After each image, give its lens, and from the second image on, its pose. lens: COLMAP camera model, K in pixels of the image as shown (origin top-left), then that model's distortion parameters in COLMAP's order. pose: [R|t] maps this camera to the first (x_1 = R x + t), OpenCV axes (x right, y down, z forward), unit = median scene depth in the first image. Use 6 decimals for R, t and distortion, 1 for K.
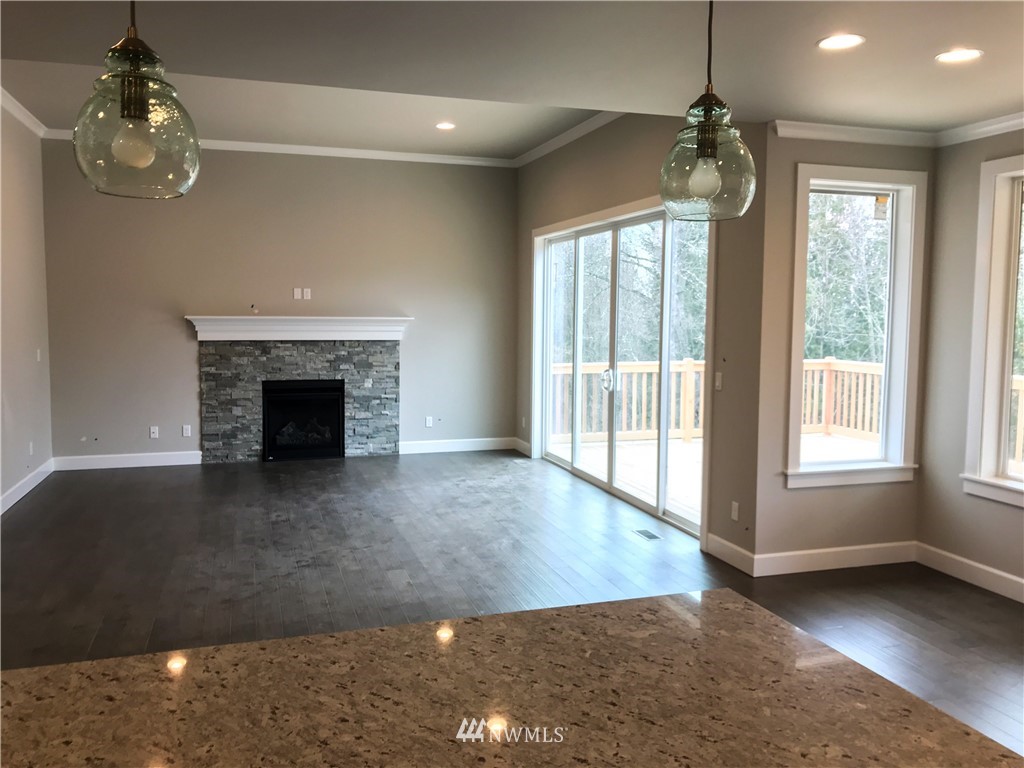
lens RADIAL K [[847.9, 0, 514.4], [0, 847.9, 384.7], [0, 0, 1]] dist [0.039638, -0.029734]
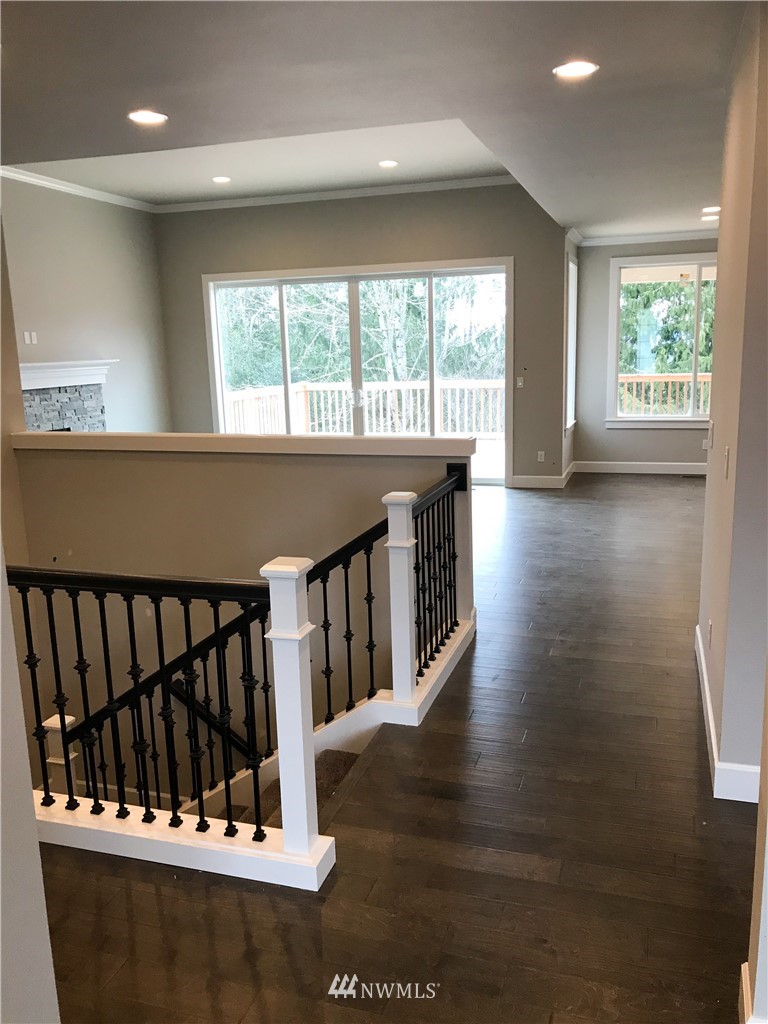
lens RADIAL K [[847.9, 0, 386.4], [0, 847.9, 513.5], [0, 0, 1]] dist [0.039638, -0.029734]
pose [[0.576185, -0.190621, 0.794780, -0.867654], [0.104001, 0.981617, 0.160036, -0.031548], [-0.810675, -0.009553, 0.585418, 0.162594]]
